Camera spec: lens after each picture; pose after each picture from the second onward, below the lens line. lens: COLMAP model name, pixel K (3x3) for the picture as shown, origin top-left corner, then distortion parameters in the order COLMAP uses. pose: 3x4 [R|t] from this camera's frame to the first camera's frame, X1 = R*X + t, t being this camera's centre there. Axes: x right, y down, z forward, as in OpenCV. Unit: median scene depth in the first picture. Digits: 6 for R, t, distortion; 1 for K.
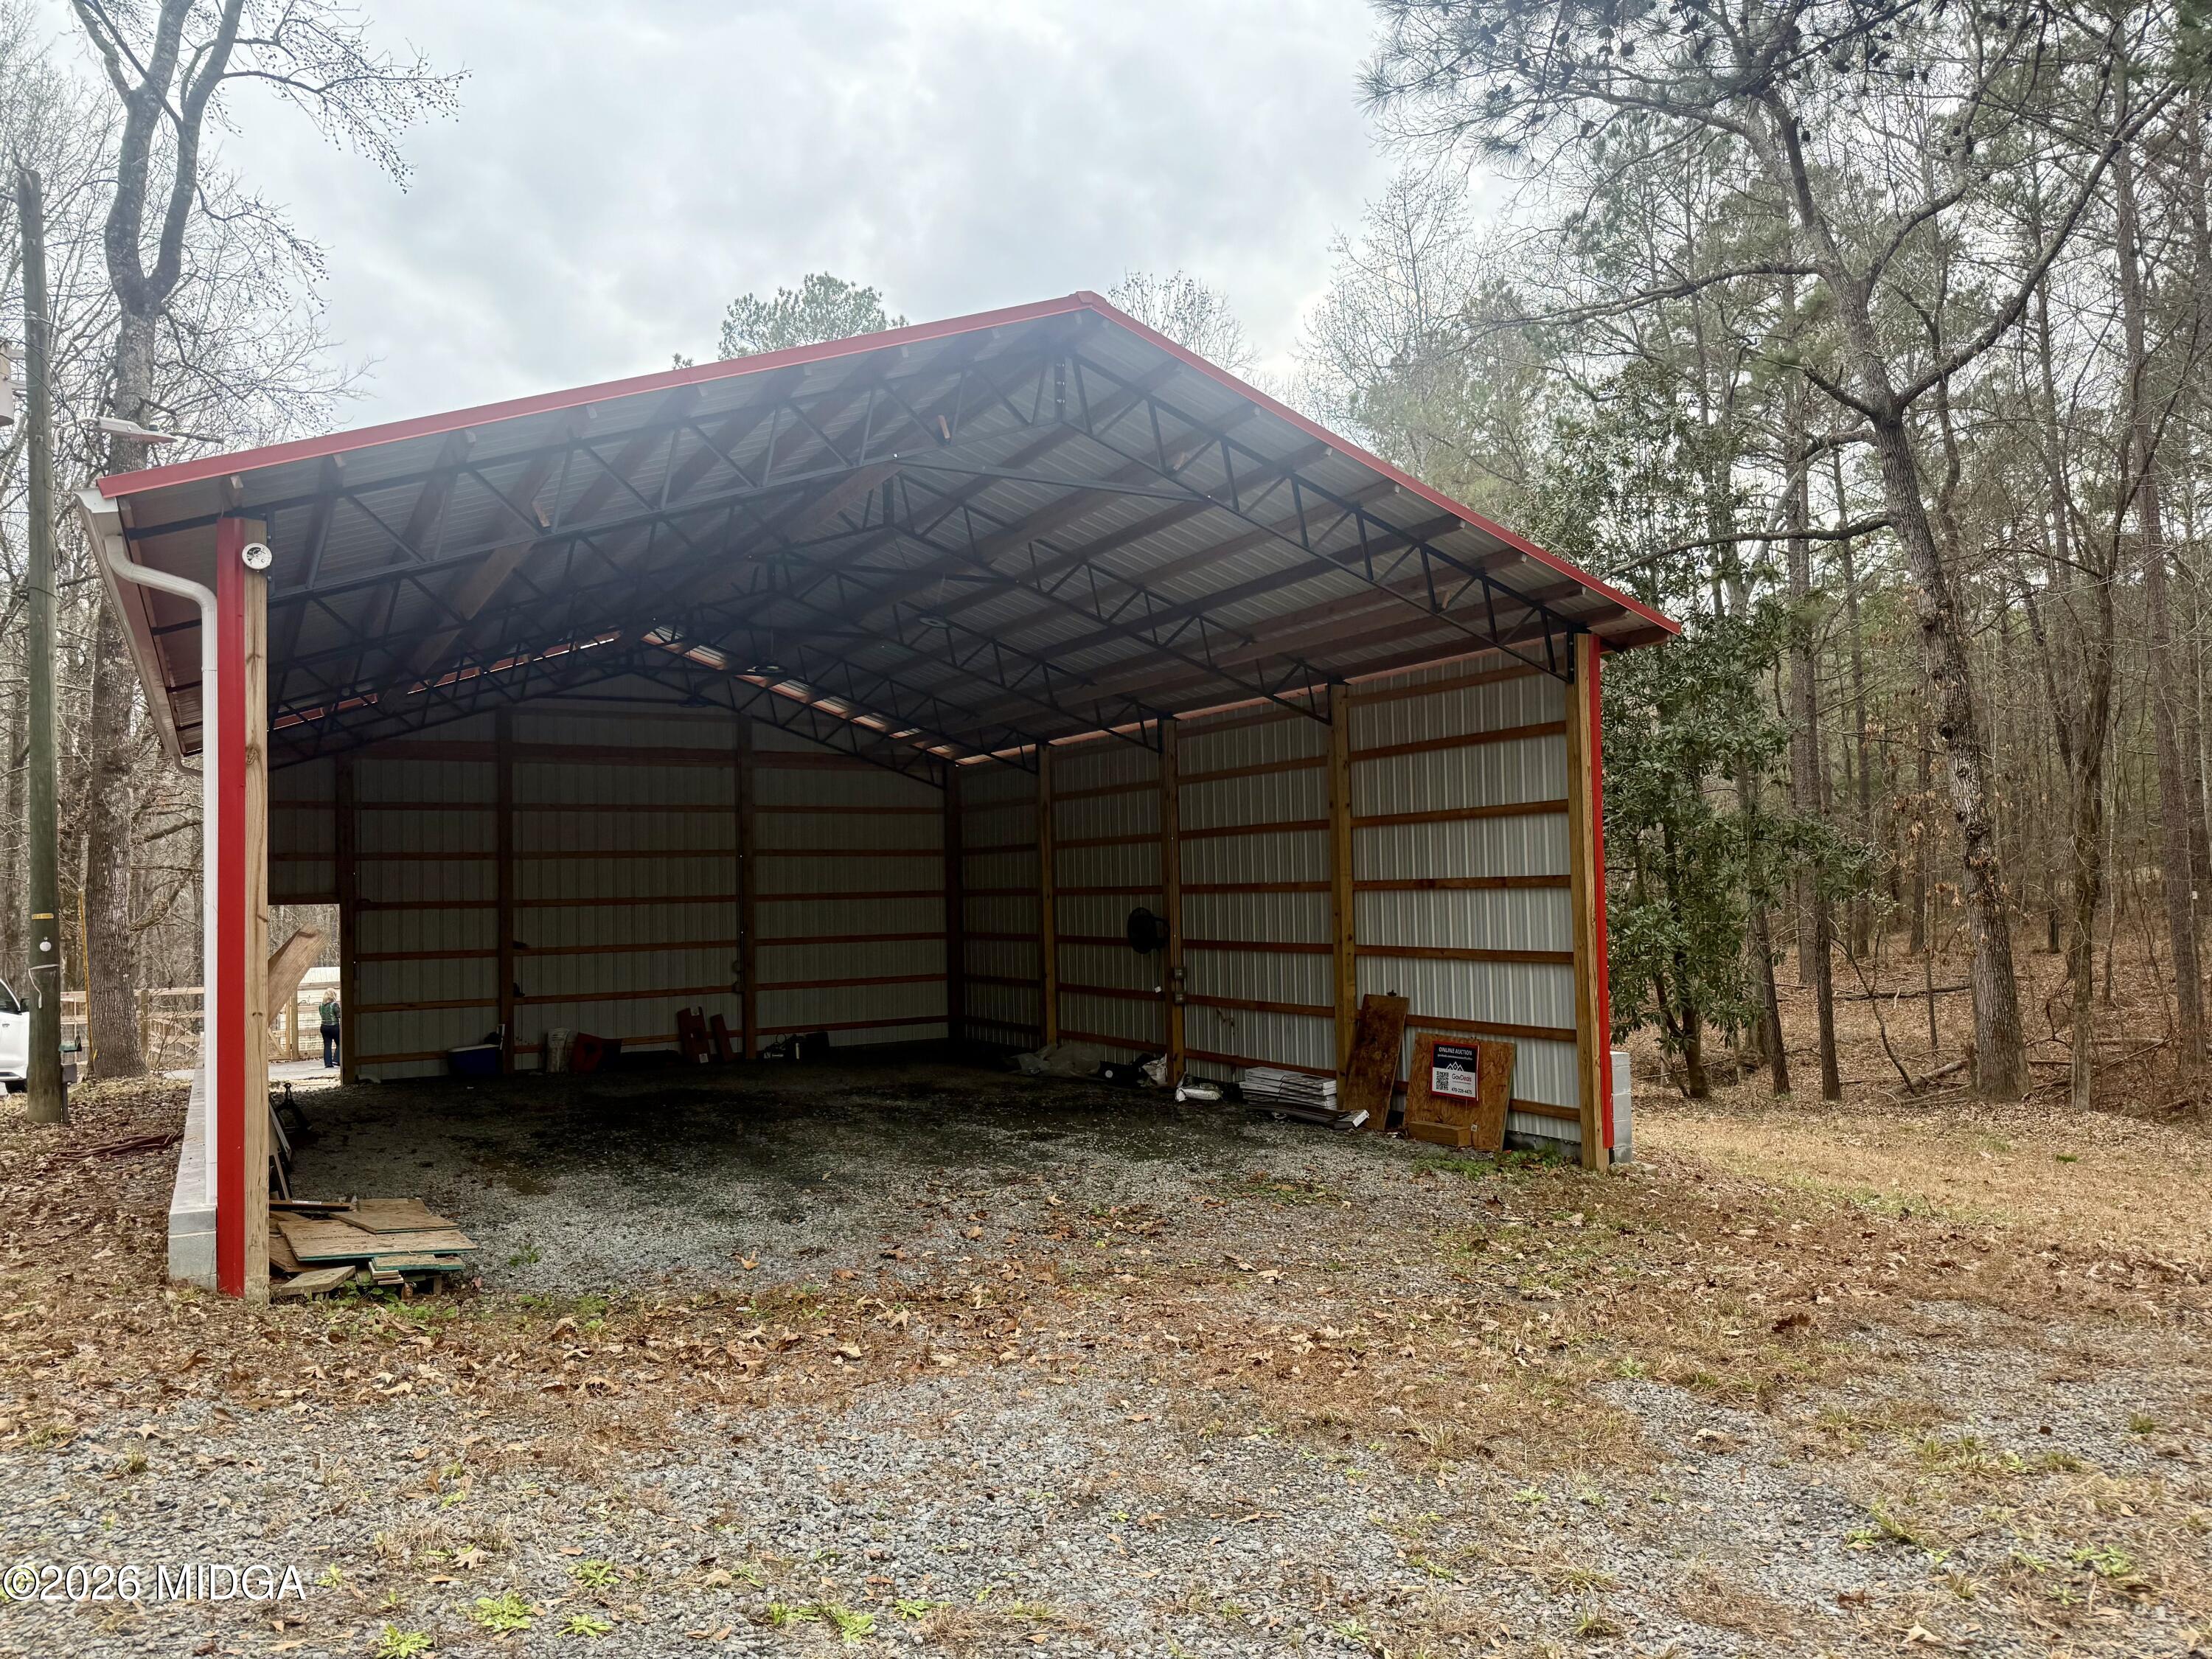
lens RADIAL K [[1549.9, 0, 1106.0], [0, 1549.9, 829.5], [0, 0, 1]] dist [0.104225, -0.148943]
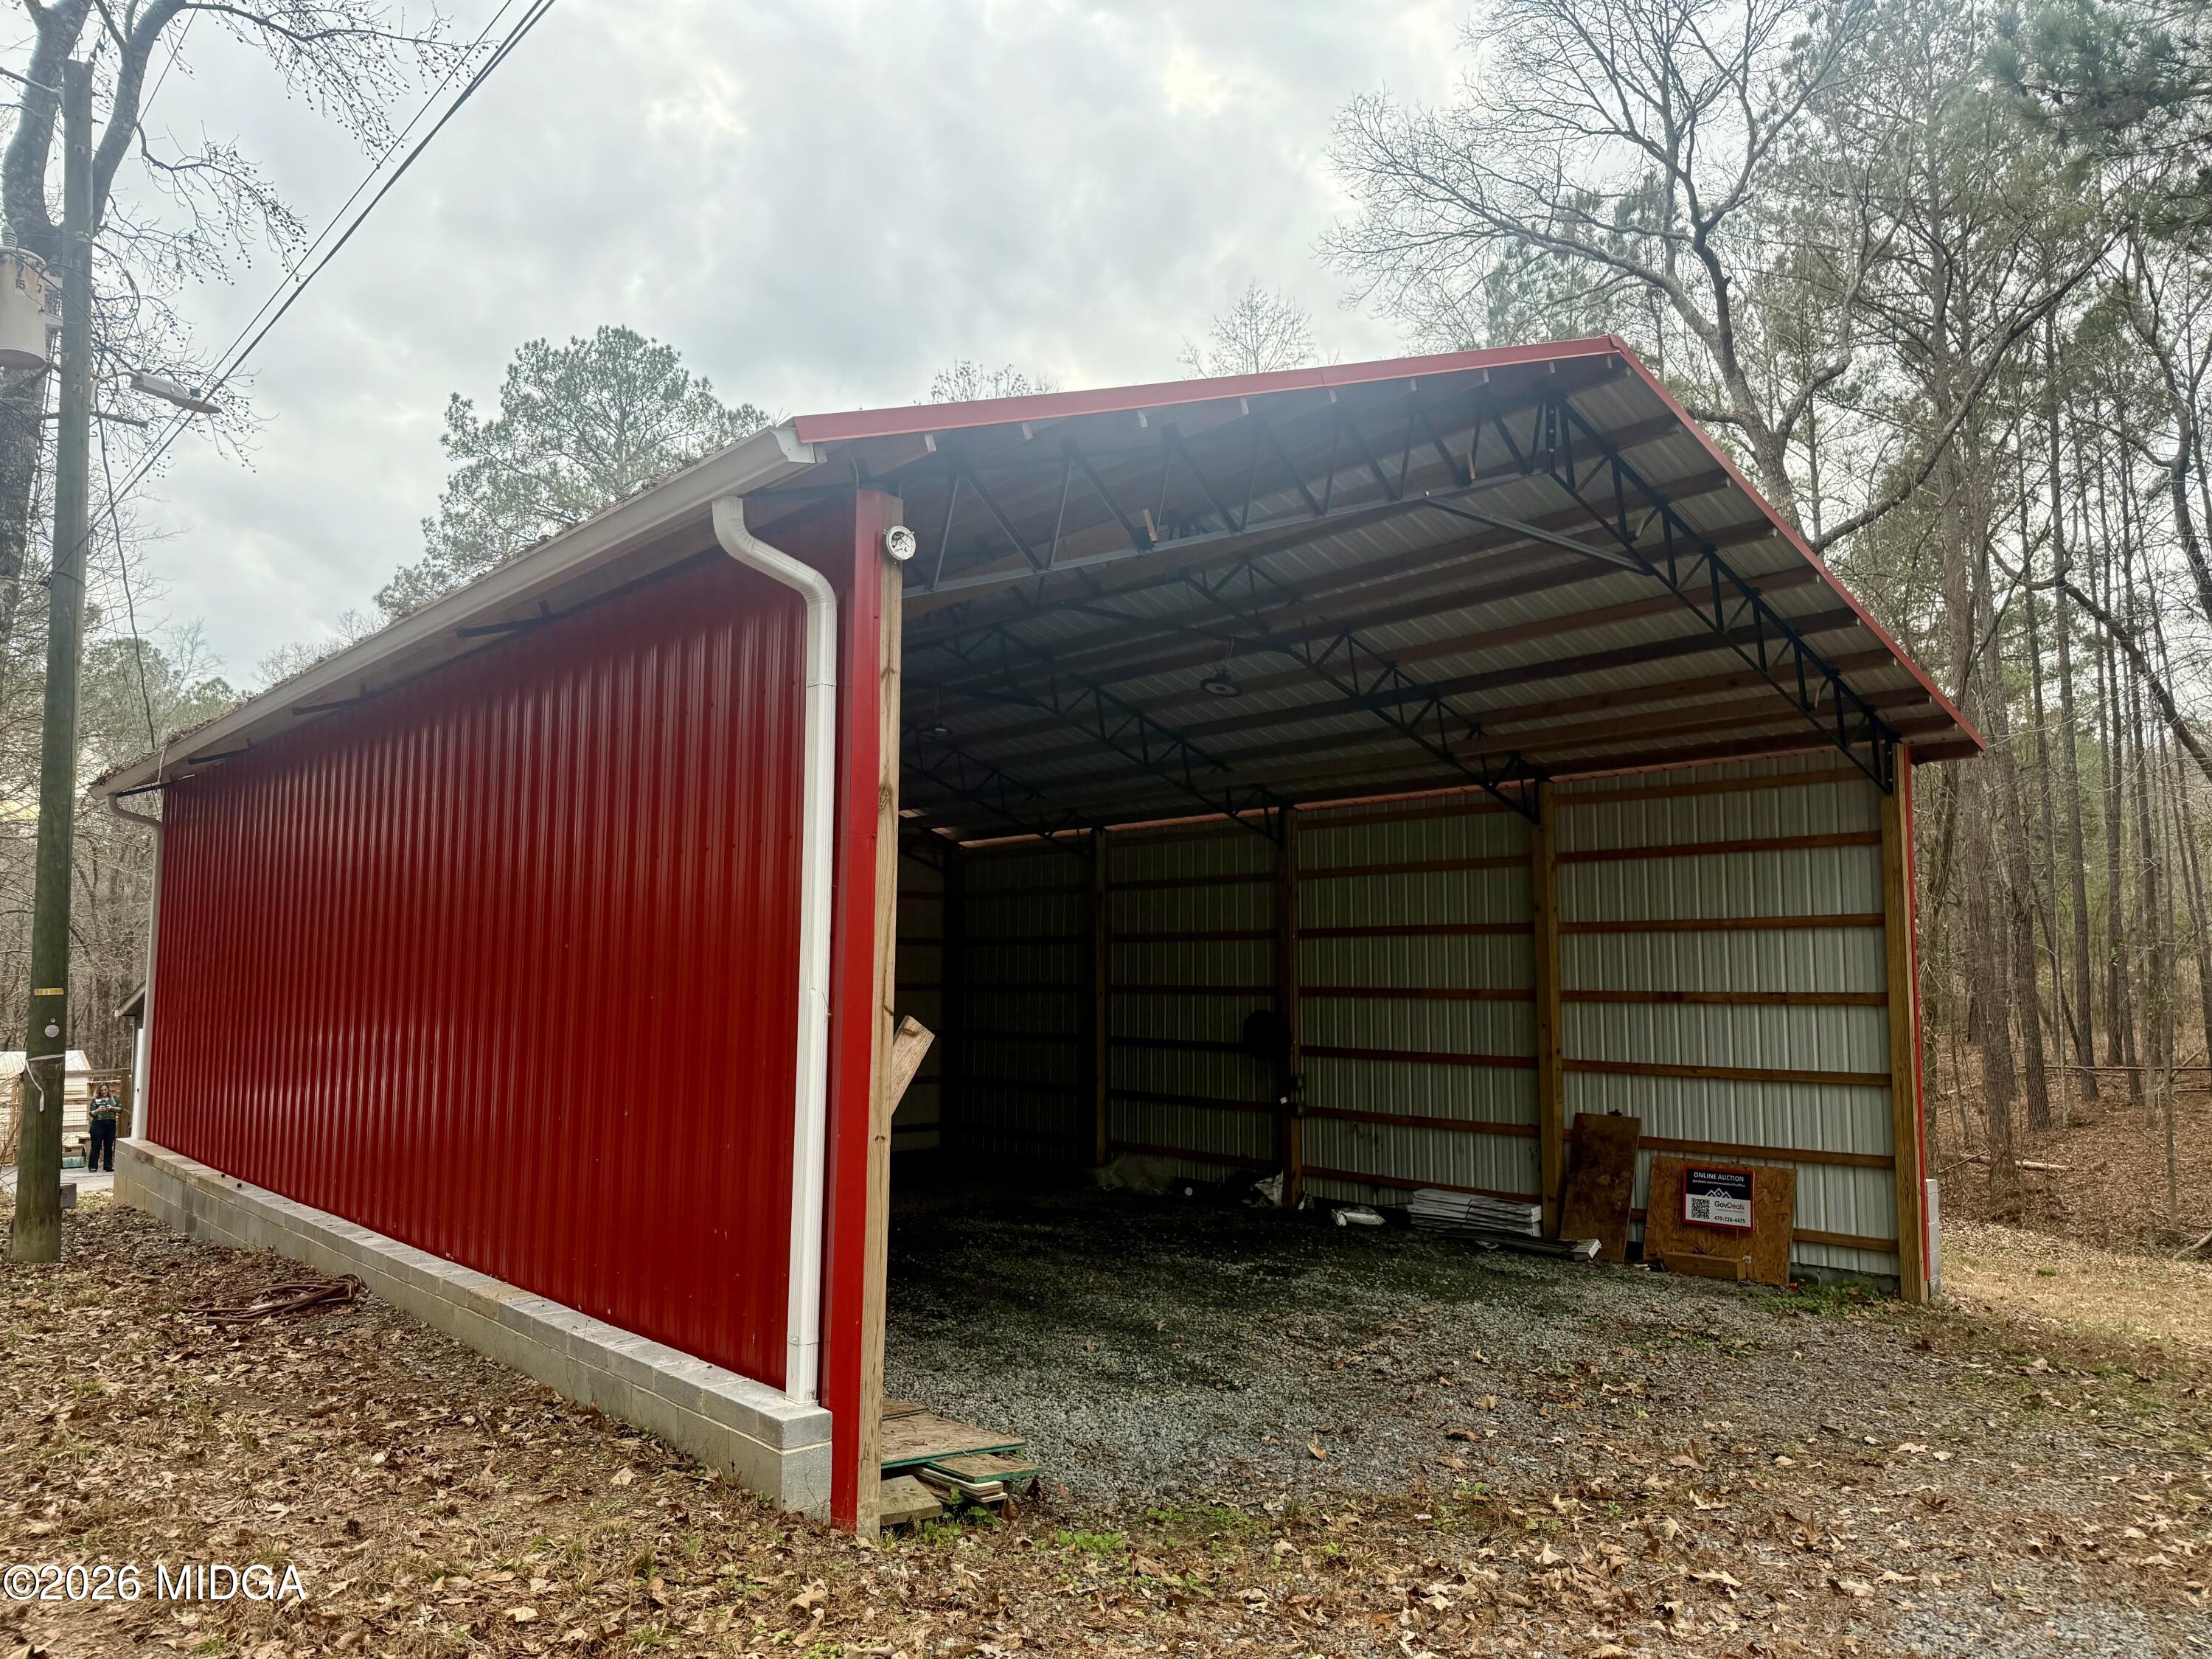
lens RADIAL K [[1525.8, 0, 988.4], [0, 1525.8, 831.8], [0, 0, 1]] dist [0.097945, -0.142035]
pose [[0.978770, 0.046957, 0.199511, -0.375881], [-0.034987, 0.997394, -0.063104, 0.008532], [-0.201954, 0.054783, 0.977862, 0.154481]]
